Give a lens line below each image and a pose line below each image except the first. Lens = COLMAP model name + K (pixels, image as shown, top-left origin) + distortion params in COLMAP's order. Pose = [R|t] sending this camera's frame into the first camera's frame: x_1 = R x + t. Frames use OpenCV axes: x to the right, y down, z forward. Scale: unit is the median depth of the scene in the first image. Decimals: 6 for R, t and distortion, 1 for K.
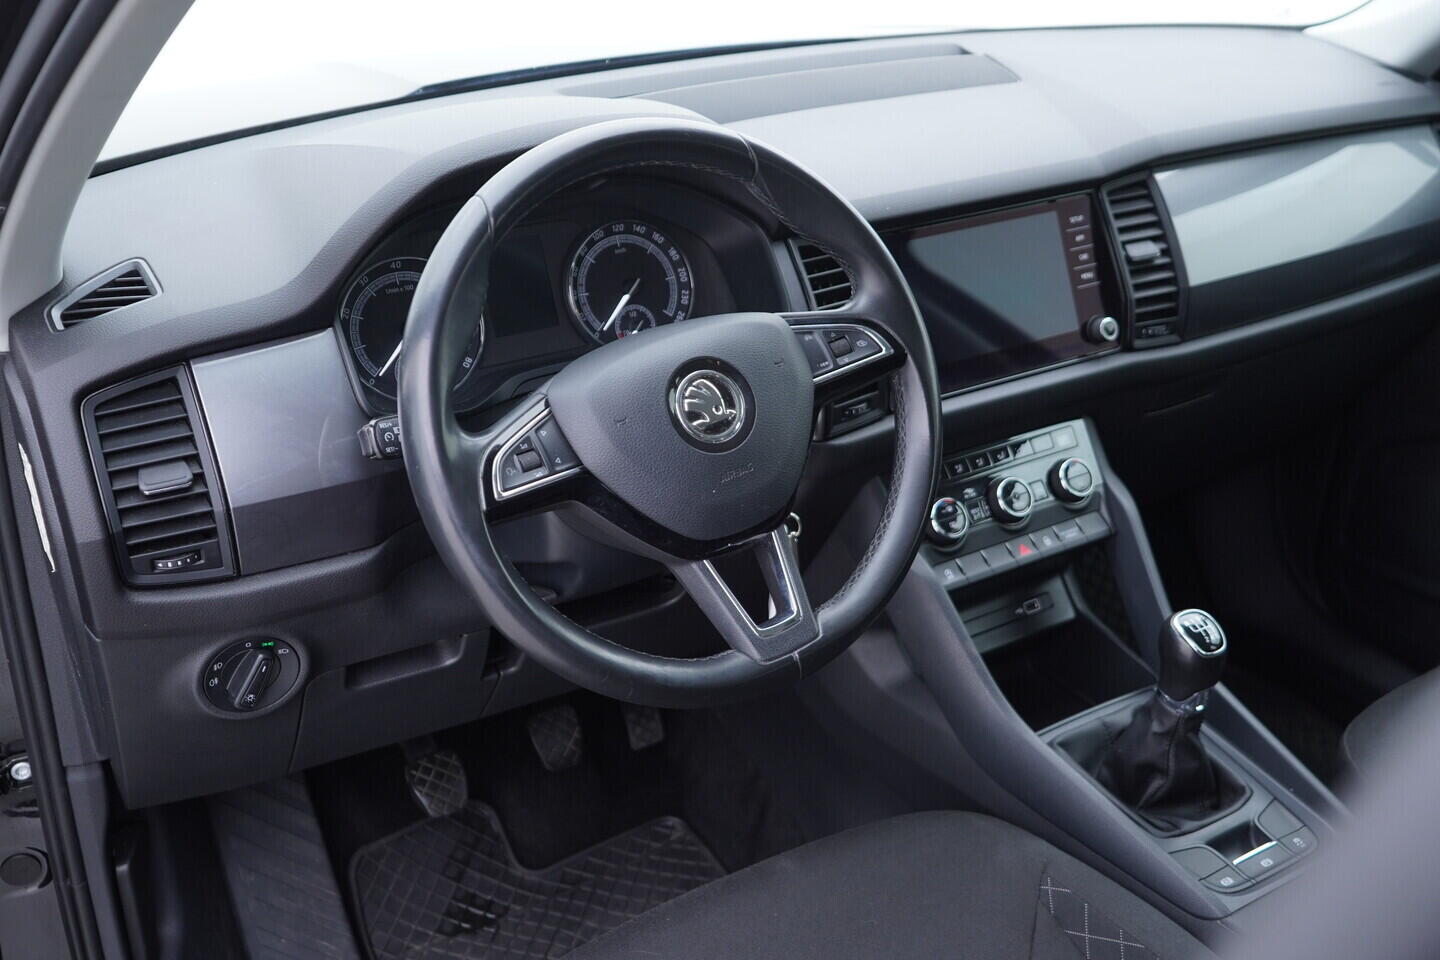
lens RADIAL K [[1480.3, 0, 716.4], [0, 1480.3, 482.6], [0, 0, 1]] dist [-0.001721, 0.000000]
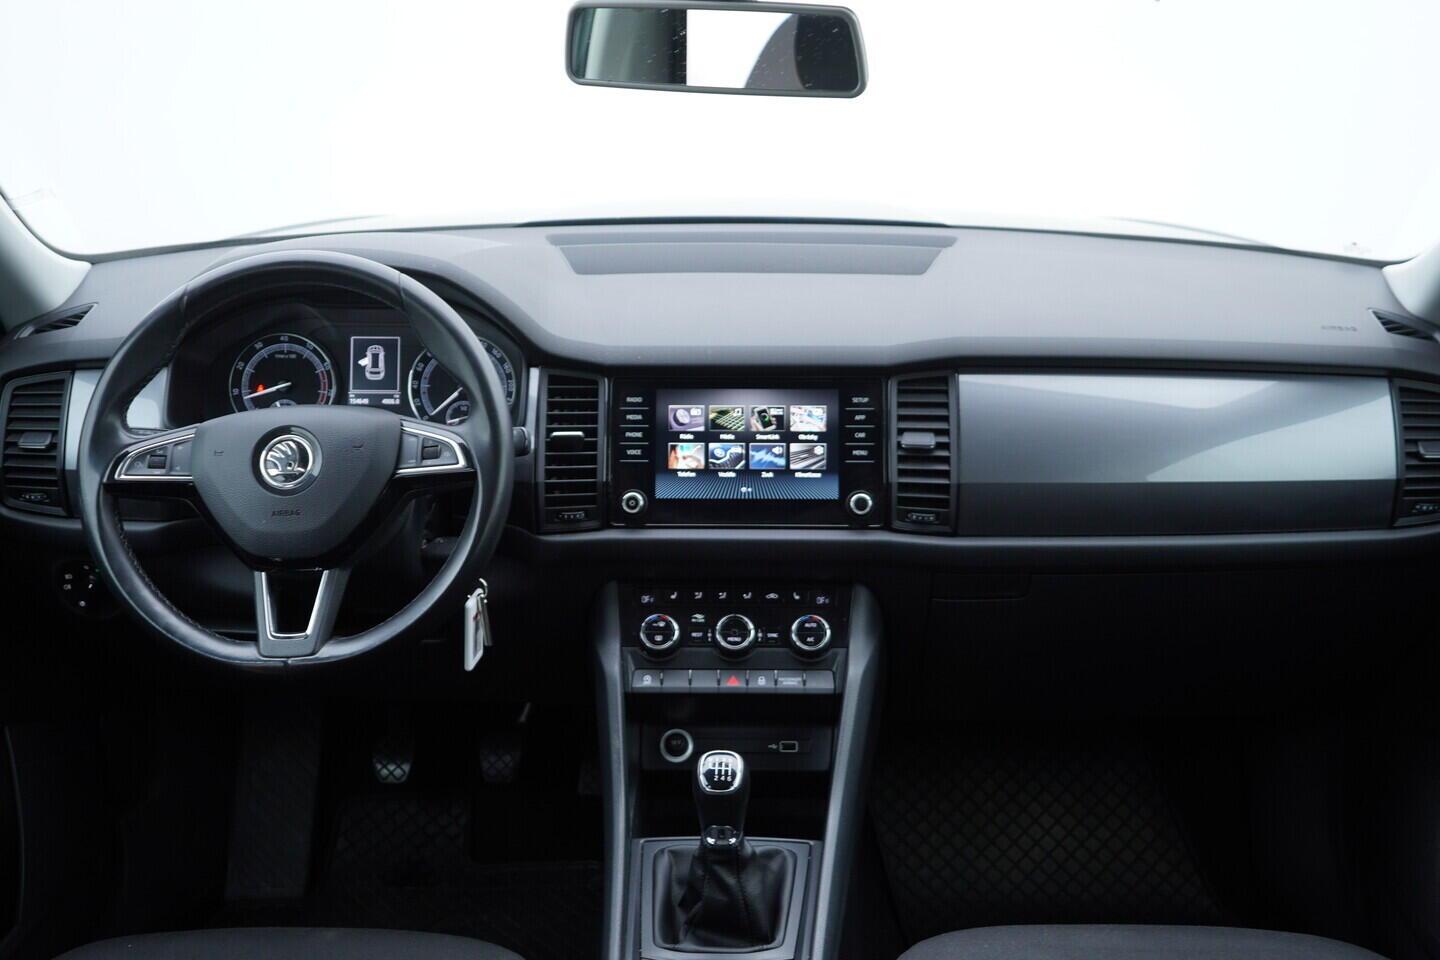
lens RADIAL K [[1480.3, 0, 722.1], [0, 1480.3, 474.7], [0, 0, 1]] dist [-0.001721, 0.000000]
pose [[0.836857, 0.192927, -0.512299, 0.791542], [-0.241482, 0.969966, -0.029189, -0.075007], [0.491281, 0.148138, 0.858311, 0.027671]]
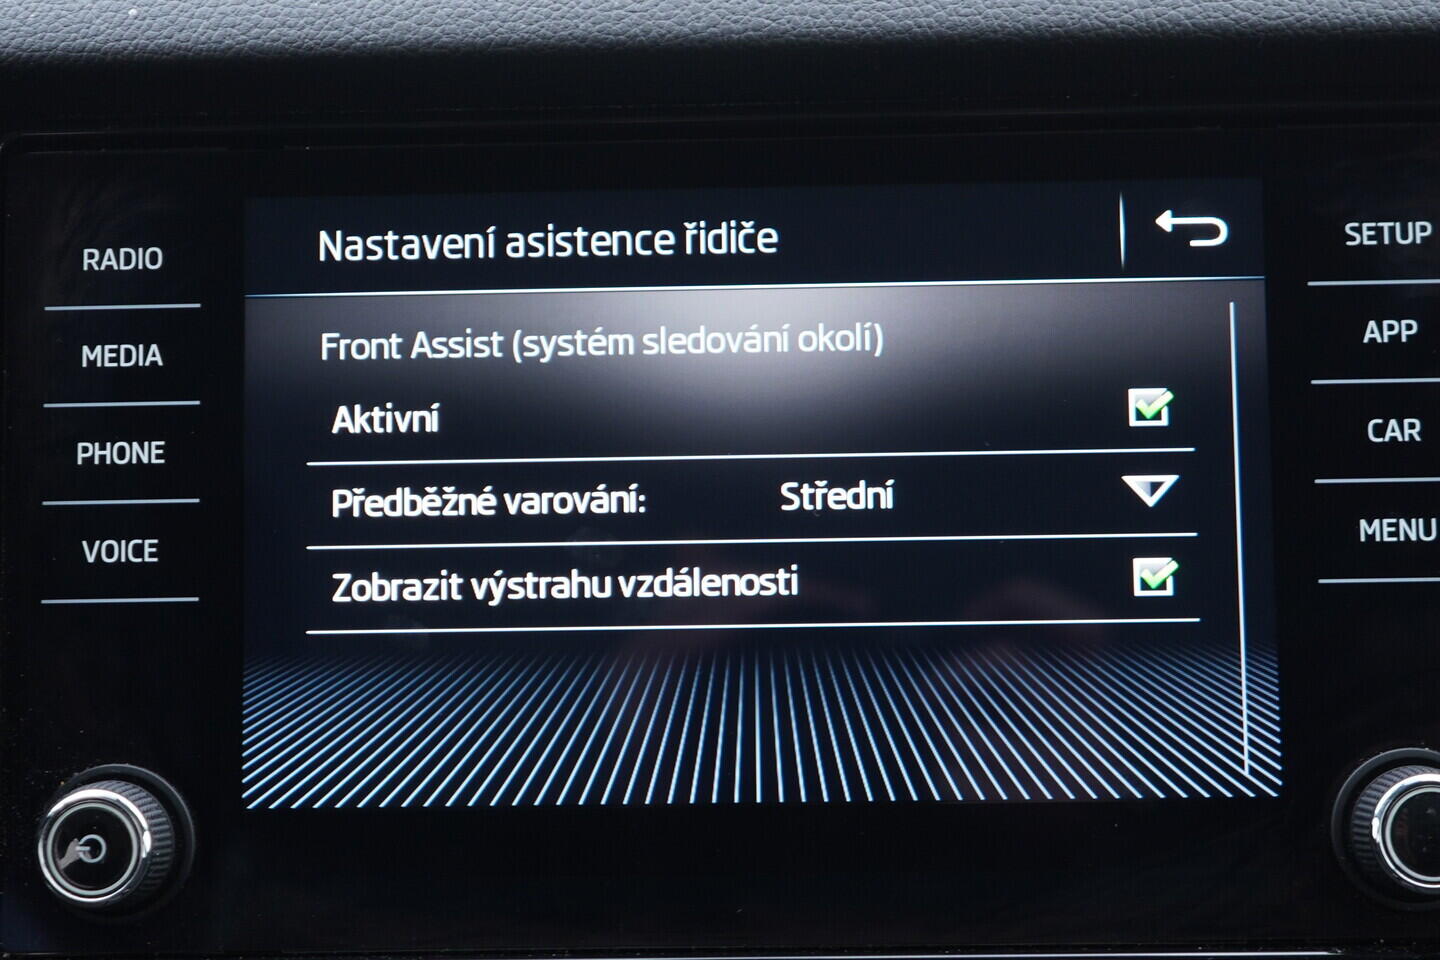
lens RADIAL K [[1480.3, 0, 741.4], [0, 1480.3, 507.0], [0, 0, 1]] dist [-0.001721, 0.000000]
pose [[0.844811, 0.170055, -0.507322, 0.301068], [-0.222167, 0.974039, -0.043462, -0.126843], [0.486761, 0.149427, 0.860660, 0.870677]]
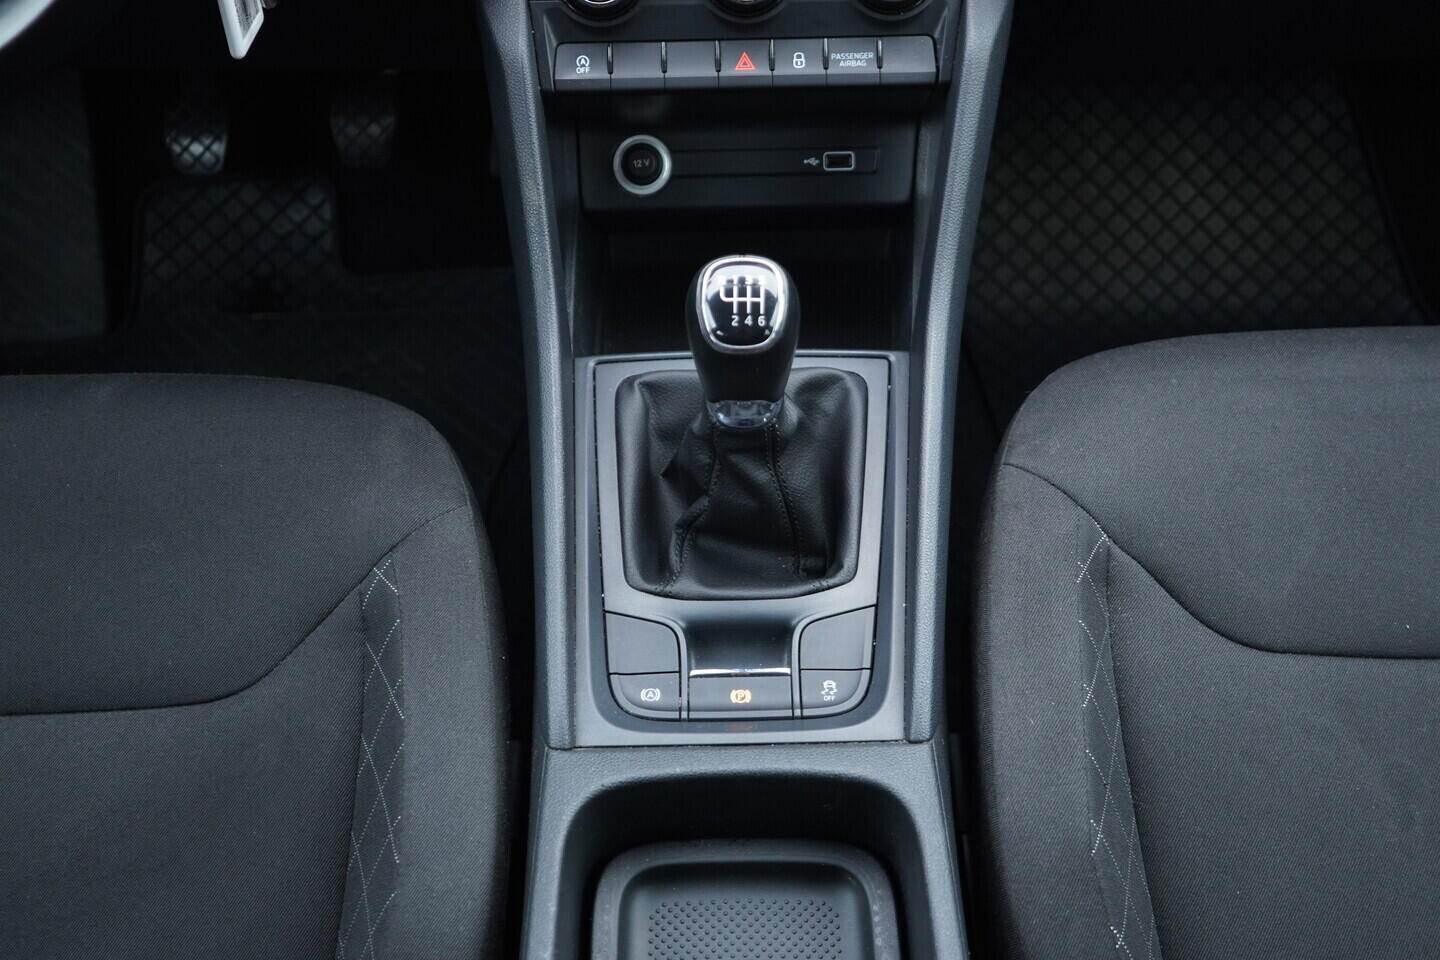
lens RADIAL K [[1480.3, 0, 721.1], [0, 1480.3, 478.8], [0, 0, 1]] dist [-0.001721, 0.000000]
pose [[0.860091, 0.392511, -0.325851, 0.488623], [-0.219758, 0.861518, 0.457704, -0.084564], [0.460380, -0.322059, 0.827241, 0.492870]]
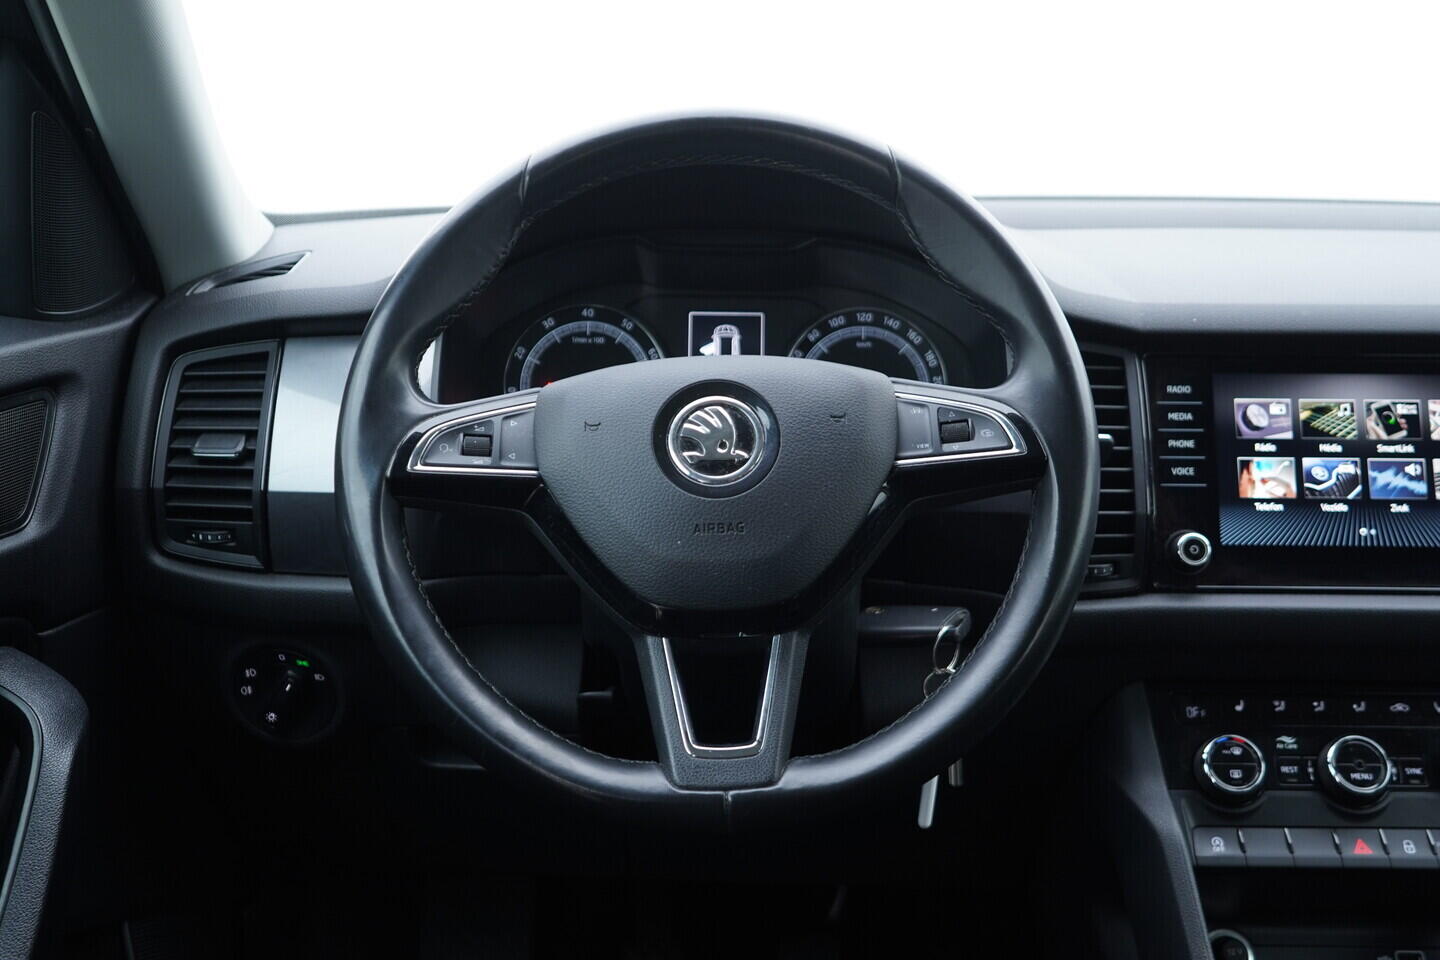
lens RADIAL K [[1480.3, 0, 716.8], [0, 1480.3, 478.2], [0, 0, 1]] dist [-0.001721, 0.000000]
pose [[0.843019, 0.131184, -0.521641, 0.310481], [-0.247044, 0.955895, -0.158853, 0.068837], [0.477795, 0.262784, 0.838246, 0.277329]]
